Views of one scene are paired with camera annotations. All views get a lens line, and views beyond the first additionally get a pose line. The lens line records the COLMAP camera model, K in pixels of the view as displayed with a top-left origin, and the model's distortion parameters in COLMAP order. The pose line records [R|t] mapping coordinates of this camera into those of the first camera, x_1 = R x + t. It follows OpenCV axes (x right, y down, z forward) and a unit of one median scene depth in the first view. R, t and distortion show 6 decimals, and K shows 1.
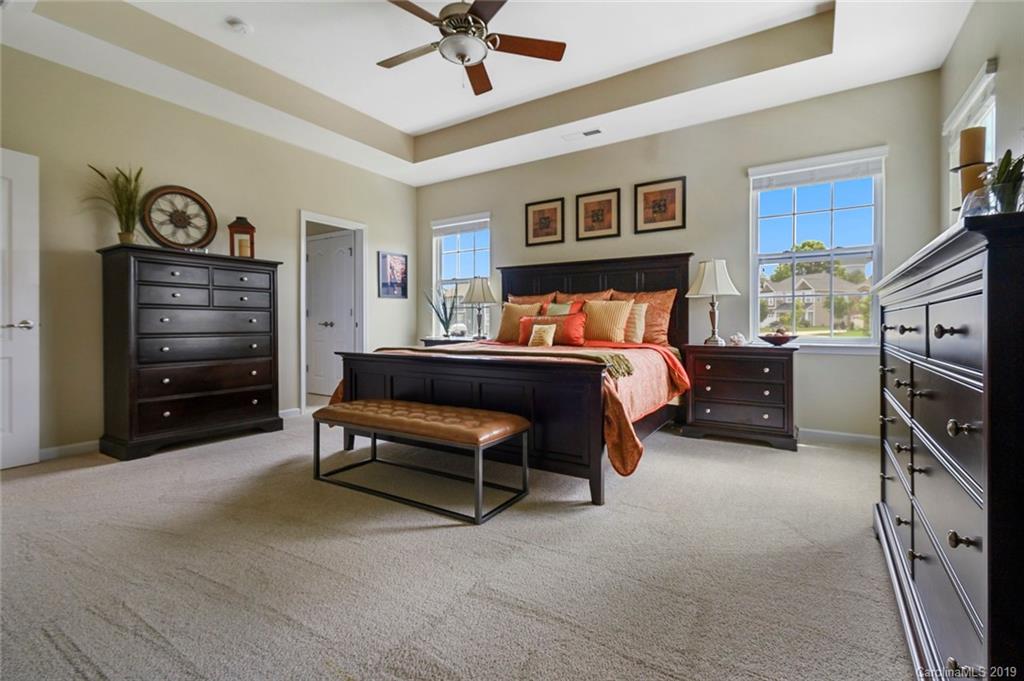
lens RADIAL K [[462.2, 0, 516.9], [0, 462.2, 334.1], [0, 0, 1]] dist [0.011748, -0.005027]
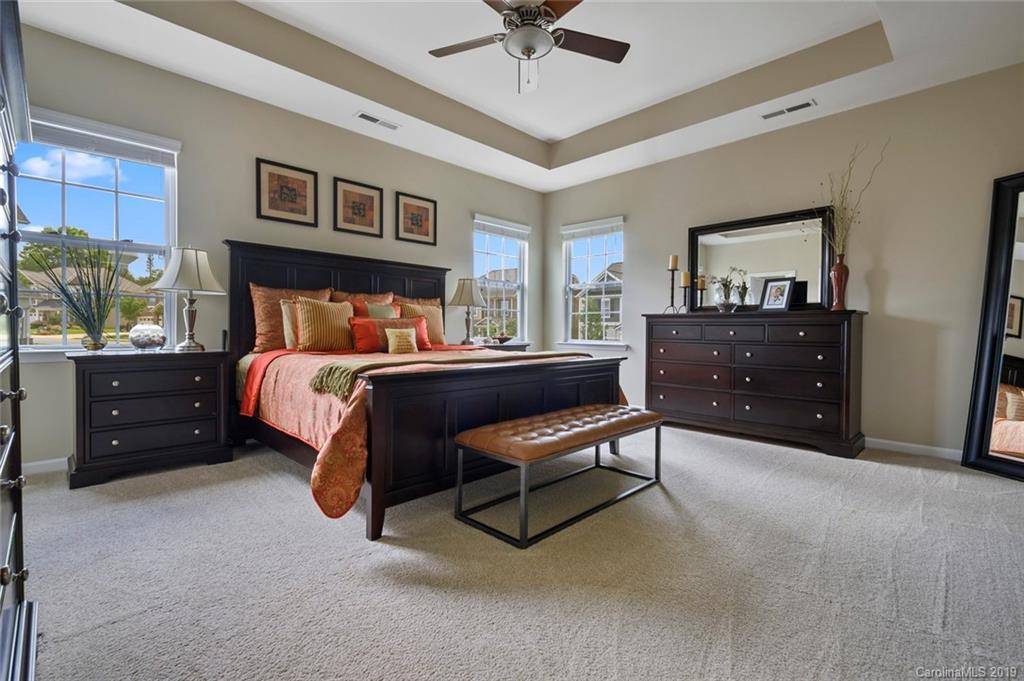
lens RADIAL K [[462.2, 0, 516.3], [0, 462.2, 337.7], [0, 0, 1]] dist [0.011748, -0.005027]
pose [[0.207800, -0.014654, 0.978062, -0.671741], [0.011017, 0.999859, 0.012640, -0.010157], [-0.978109, 0.008148, 0.207932, 0.517483]]
